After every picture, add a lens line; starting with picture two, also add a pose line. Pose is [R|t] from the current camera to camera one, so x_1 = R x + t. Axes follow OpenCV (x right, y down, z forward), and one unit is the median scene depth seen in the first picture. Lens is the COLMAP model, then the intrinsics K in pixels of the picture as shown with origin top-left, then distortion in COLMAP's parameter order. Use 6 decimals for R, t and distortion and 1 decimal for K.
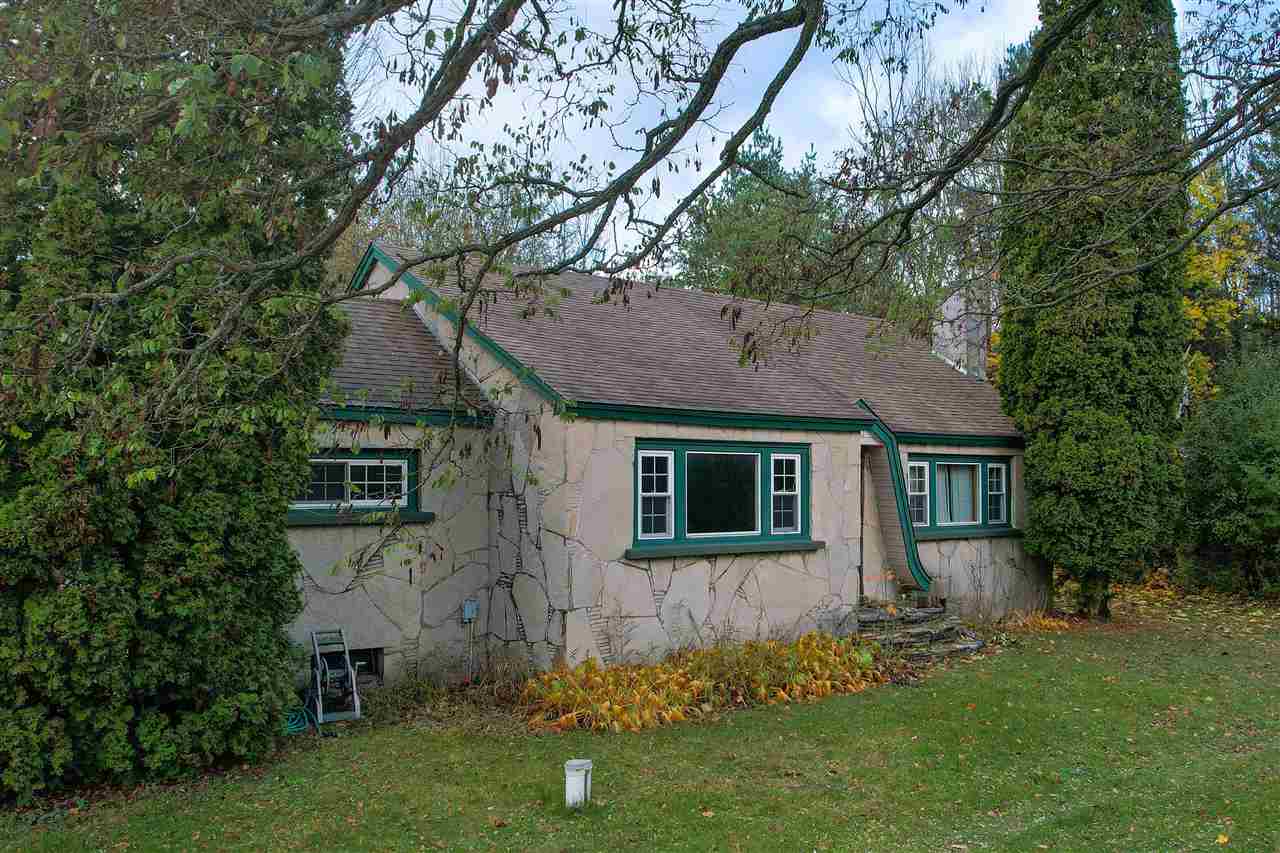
lens RADIAL K [[1081.5, 0, 726.3], [0, 1081.5, 451.4], [0, 0, 1]] dist [-0.065071, 0.056193]
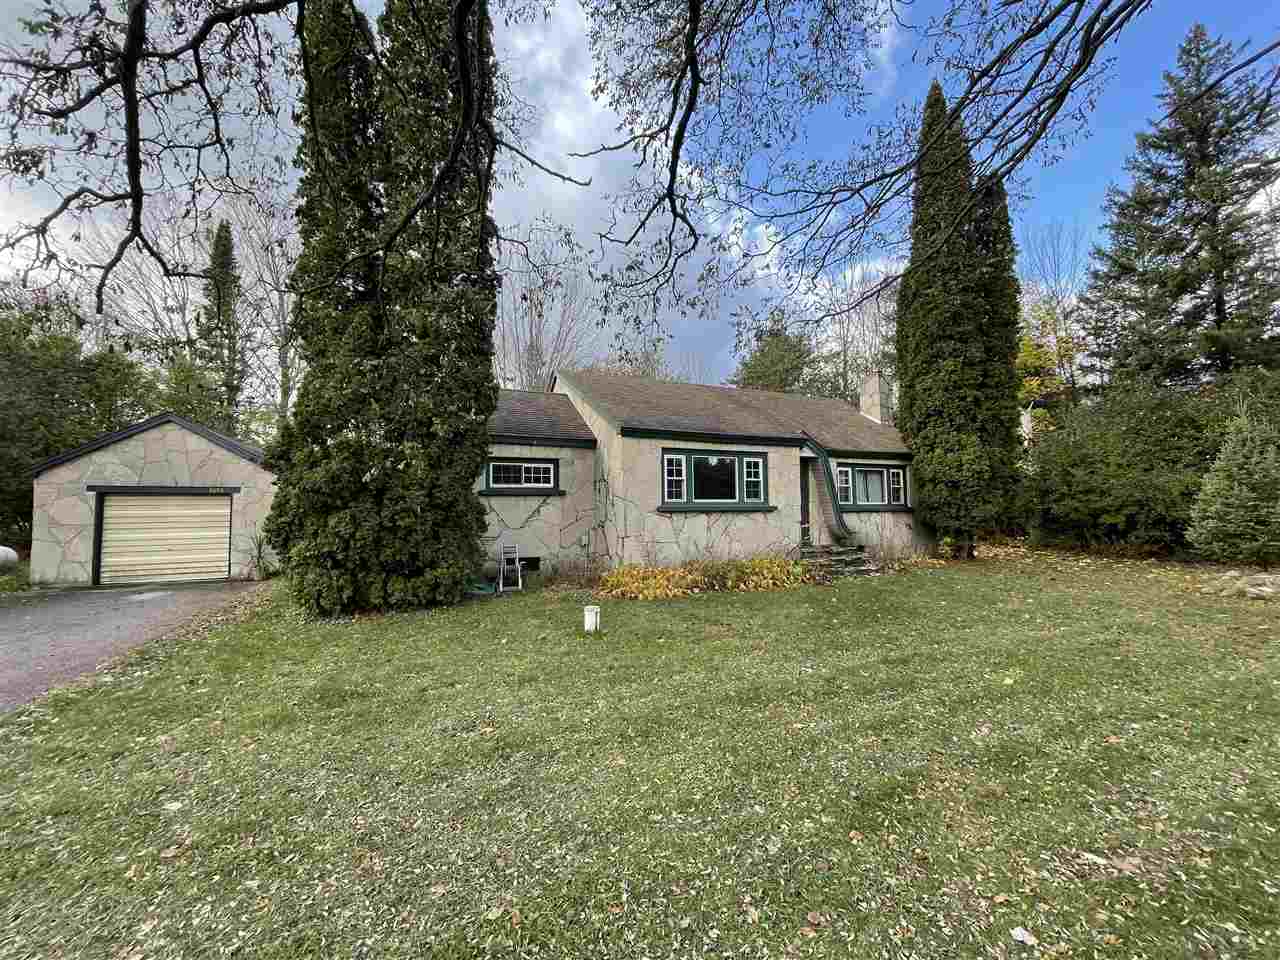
lens RADIAL K [[506.0, 0, 640.0], [0, 506.0, 480.0], [0, 0, 1]] dist [0.001446, -0.000096]
pose [[0.958864, -0.028181, -0.282463, 0.116984], [0.019277, 0.999227, -0.034252, 0.067555], [0.283210, 0.027398, 0.958667, 0.131701]]
